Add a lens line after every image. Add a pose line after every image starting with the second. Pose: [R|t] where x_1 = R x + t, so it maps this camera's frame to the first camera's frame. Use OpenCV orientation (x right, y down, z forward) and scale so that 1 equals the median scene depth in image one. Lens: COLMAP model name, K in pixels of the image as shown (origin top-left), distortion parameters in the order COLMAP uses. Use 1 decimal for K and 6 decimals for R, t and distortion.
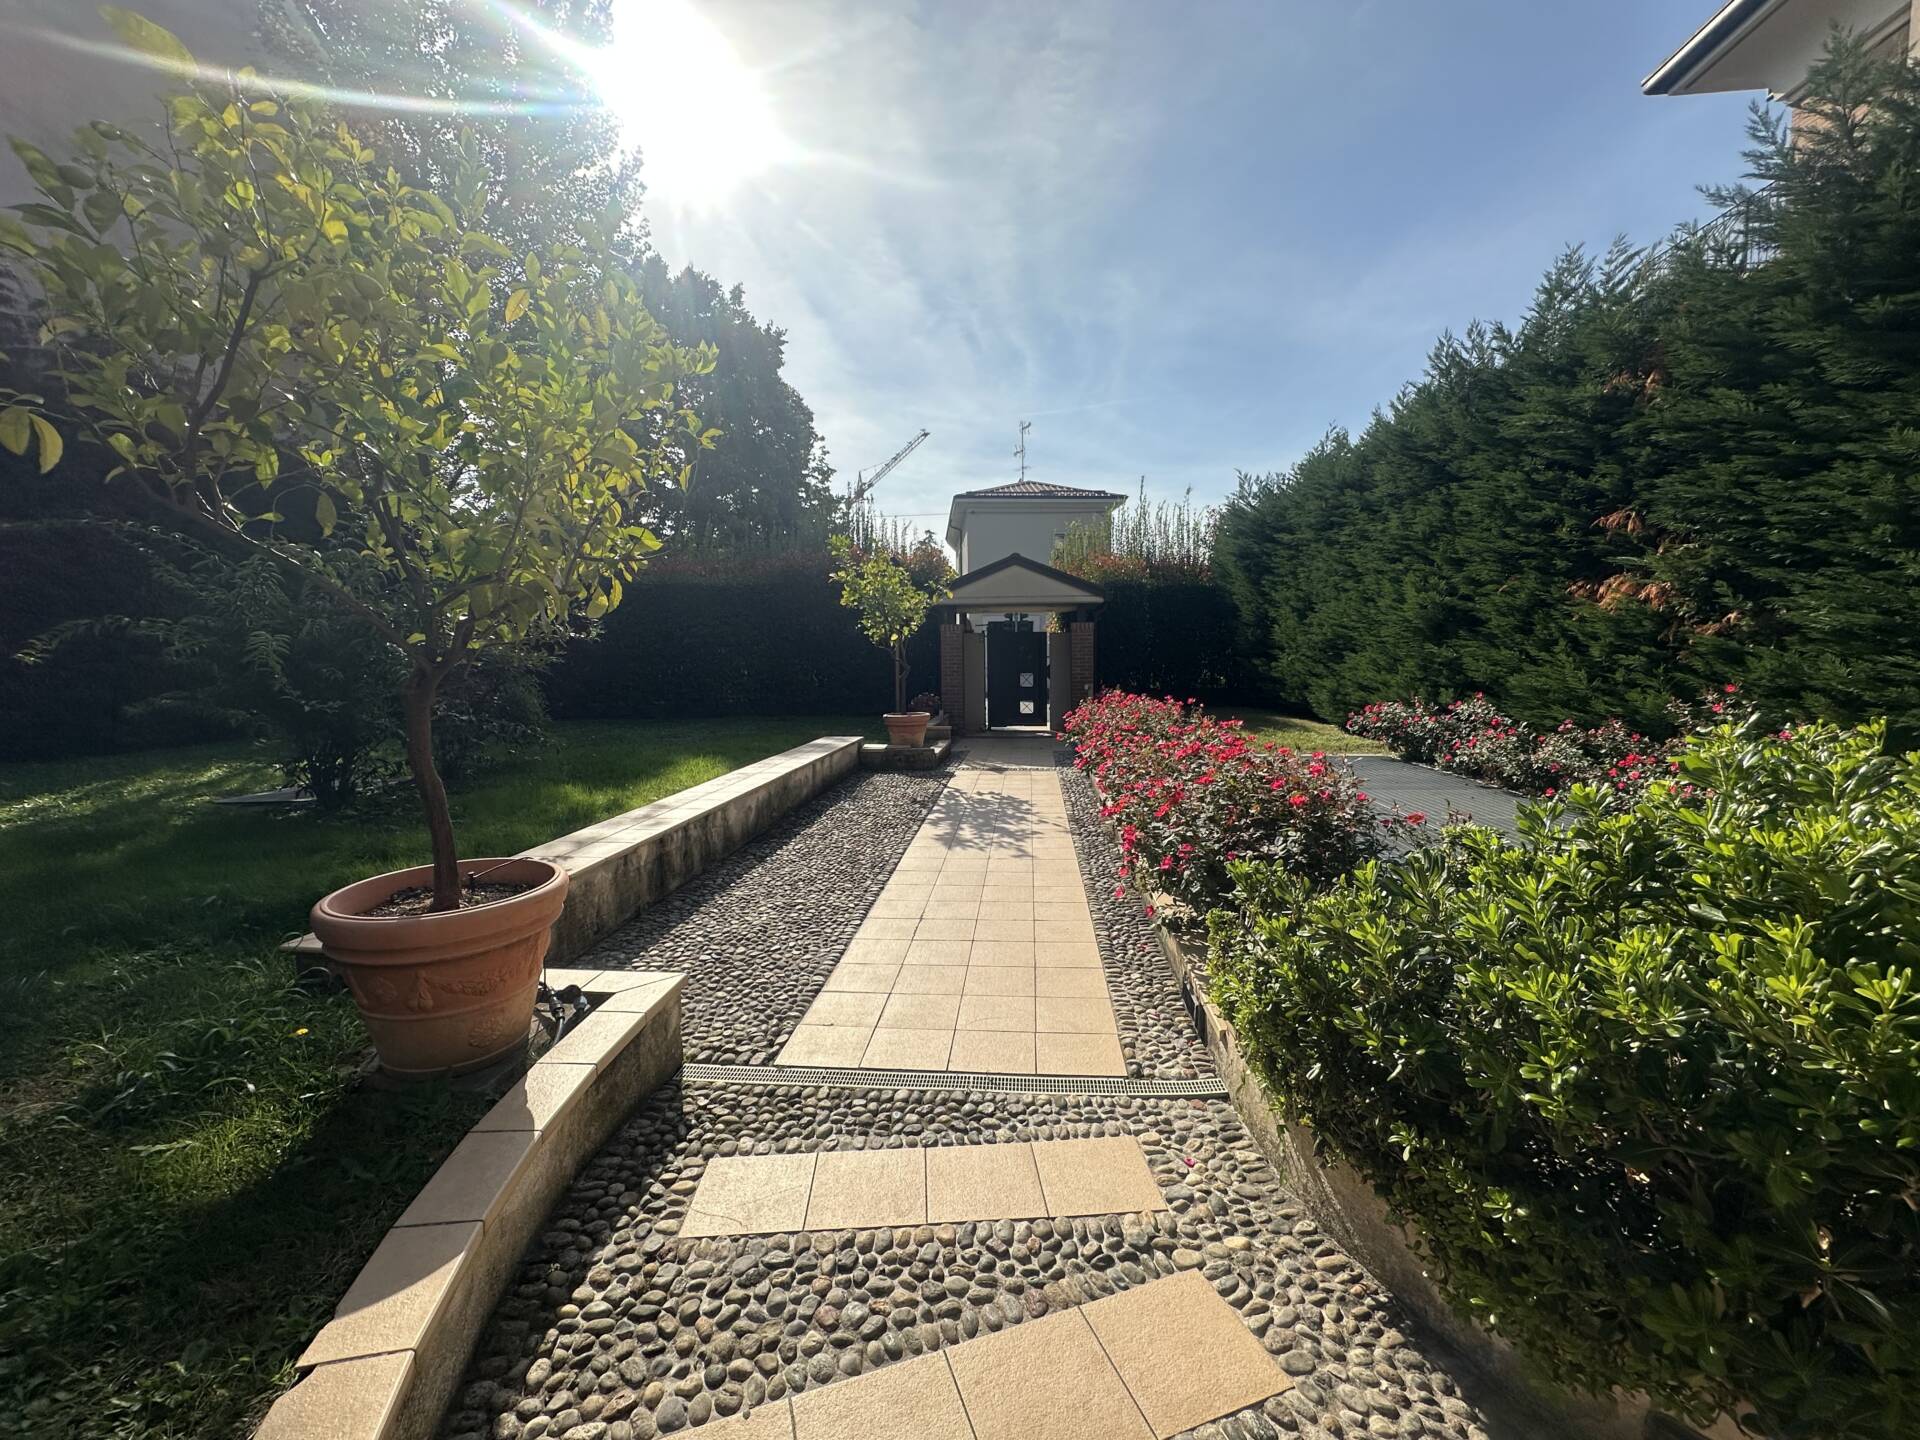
lens RADIAL K [[768.0, 0, 958.7], [0, 768.0, 712.2], [0, 0, 1]] dist [-0.003740, 0.001198]
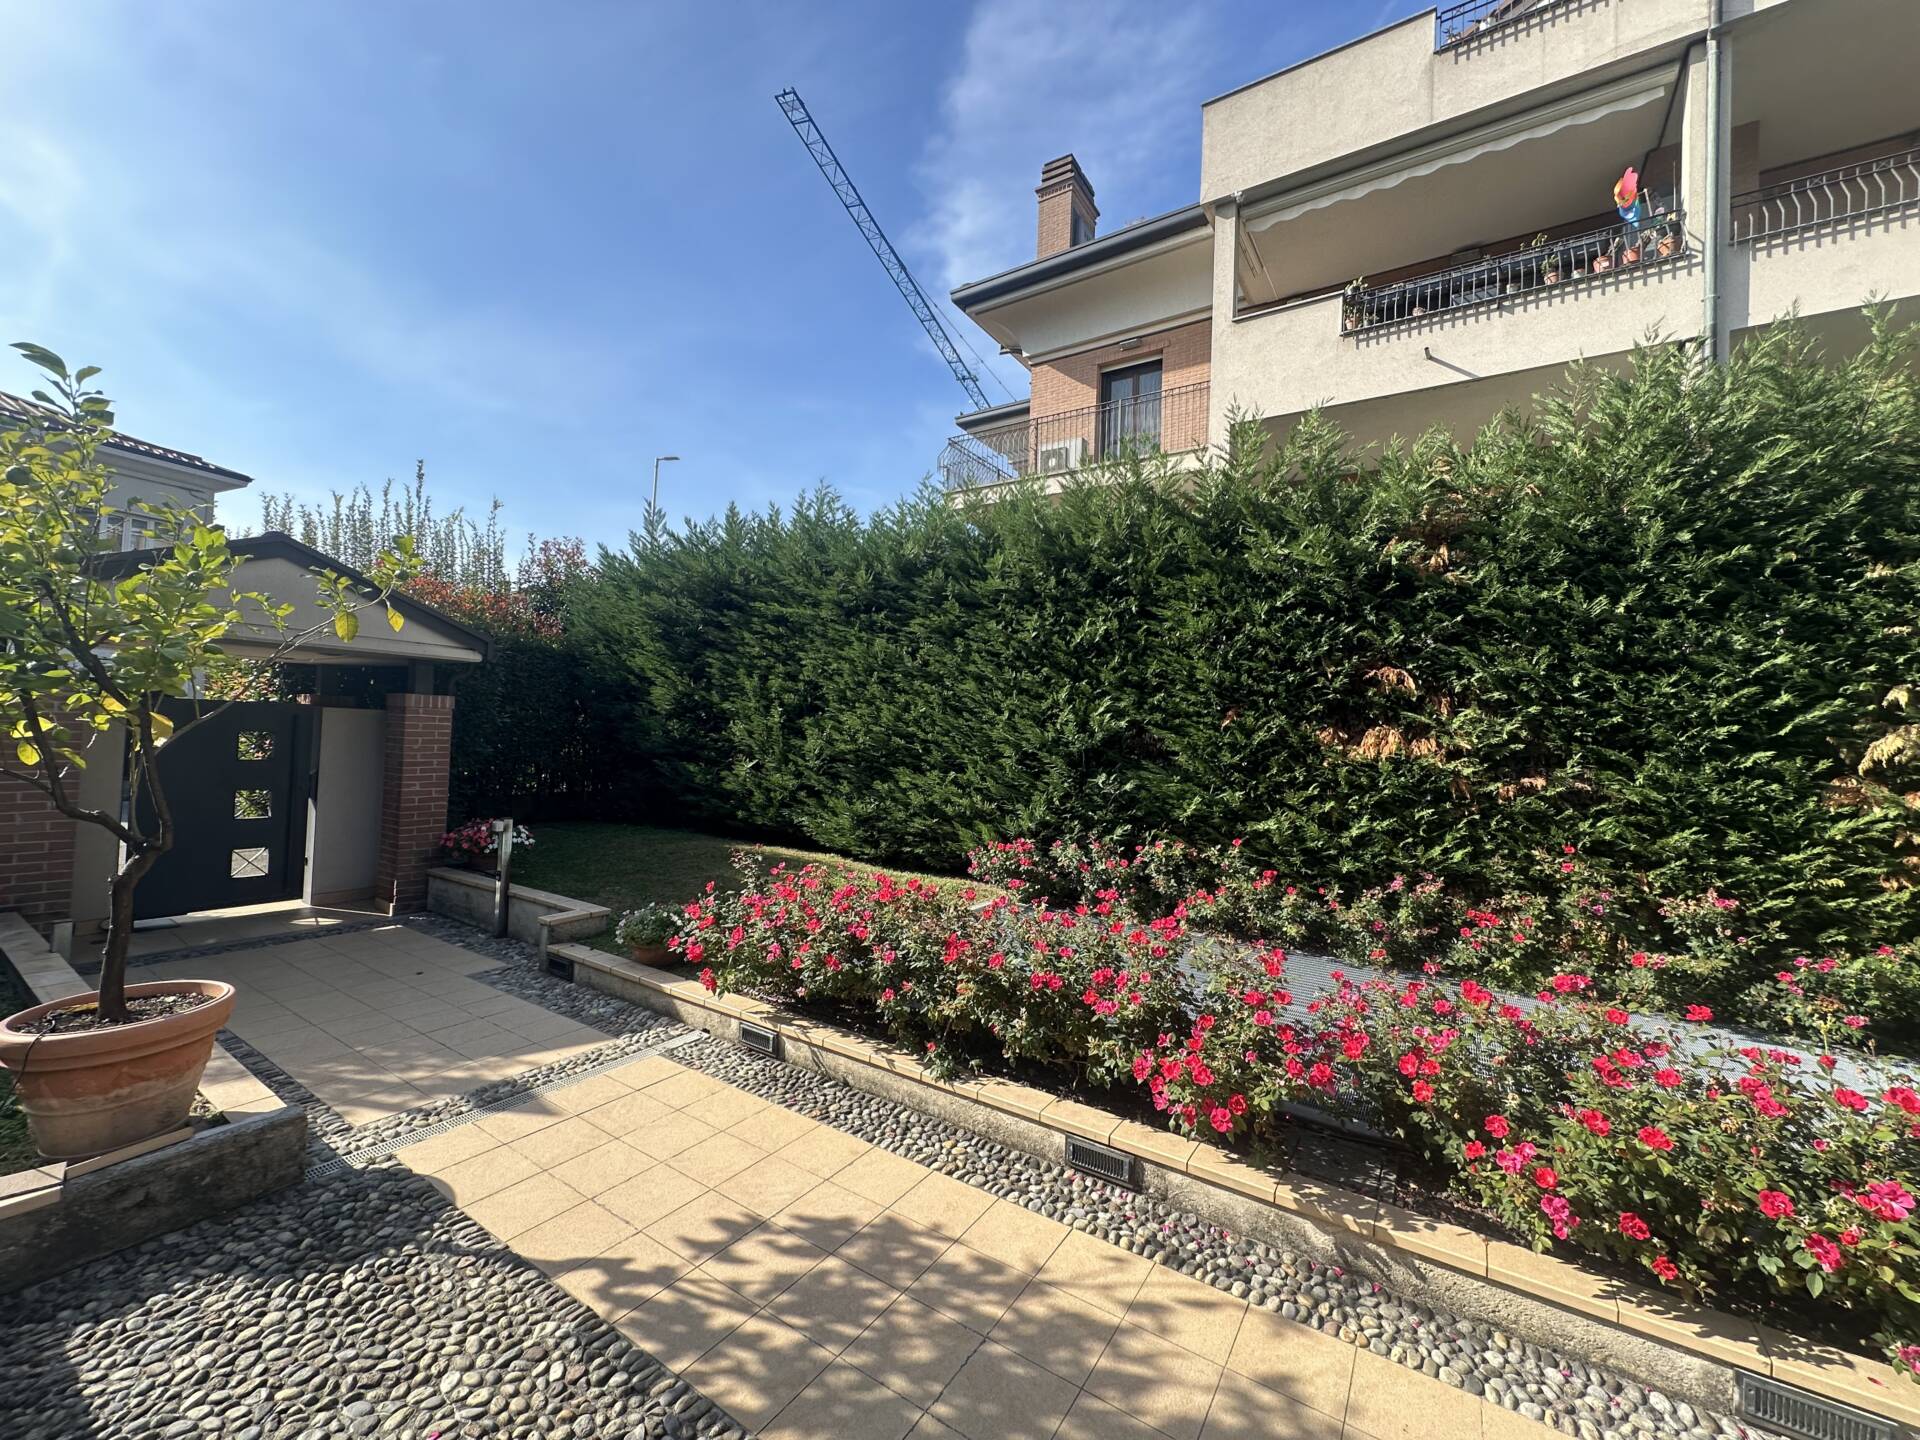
lens RADIAL K [[768.0, 0, 965.1], [0, 768.0, 723.4], [0, 0, 1]] dist [-0.003740, 0.001198]
pose [[0.463328, 0.047866, 0.884893, -0.397371], [0.022791, 0.997566, -0.065894, -0.158180], [-0.885894, 0.050698, 0.461109, 1.257052]]
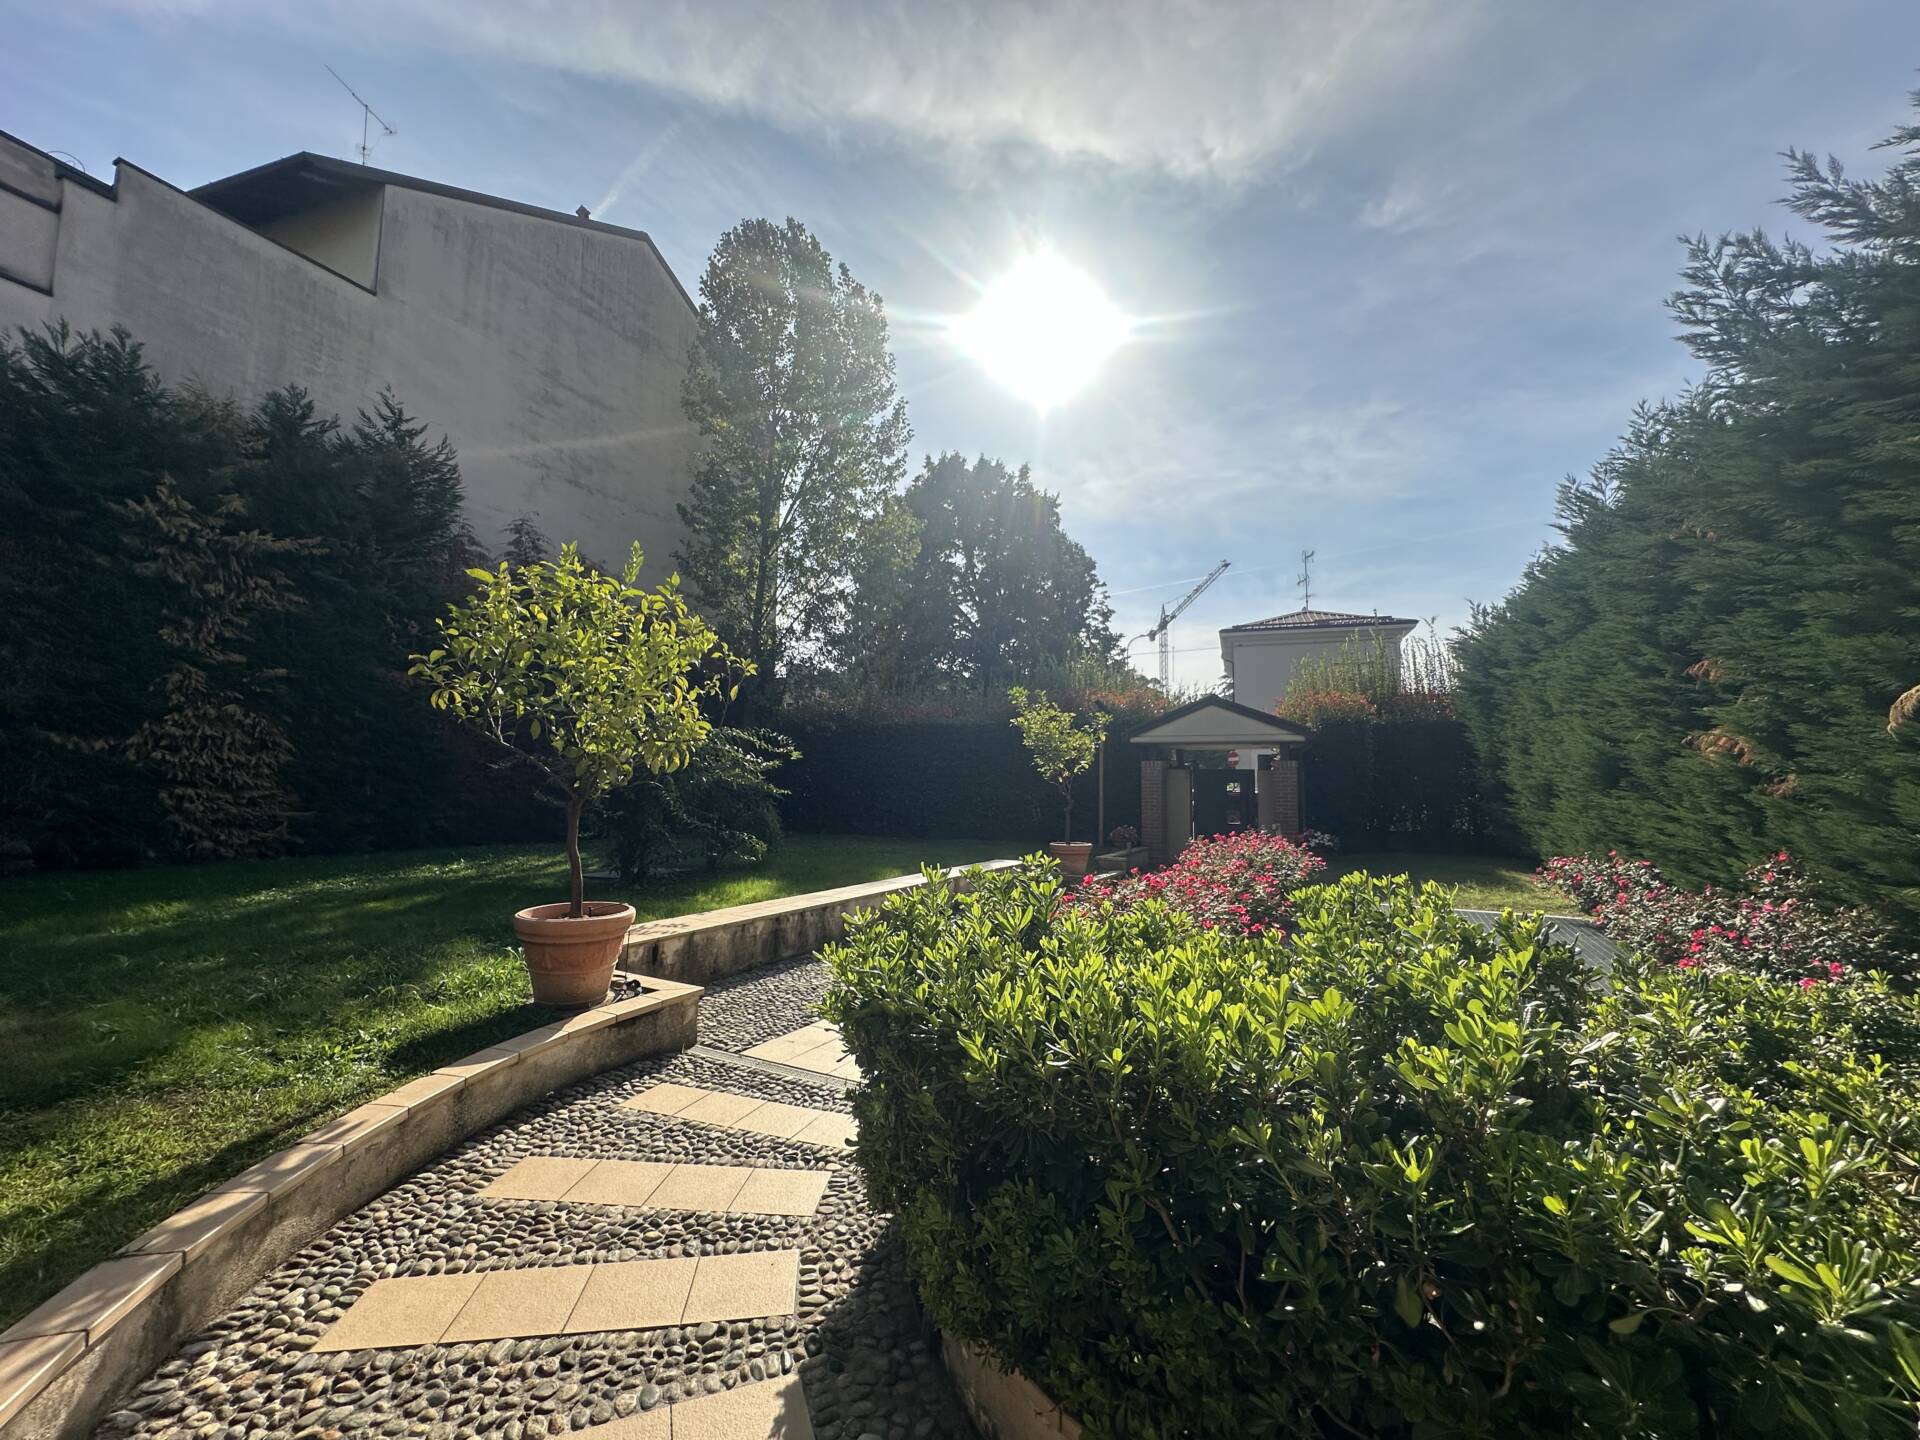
lens RADIAL K [[768.0, 0, 966.7], [0, 768.0, 714.2], [0, 0, 1]] dist [-0.003740, 0.001198]
pose [[0.922888, -0.012788, -0.384856, 0.487709], [-0.049633, 0.987161, -0.151821, -0.011437], [0.381856, 0.159216, 0.910405, -0.230852]]
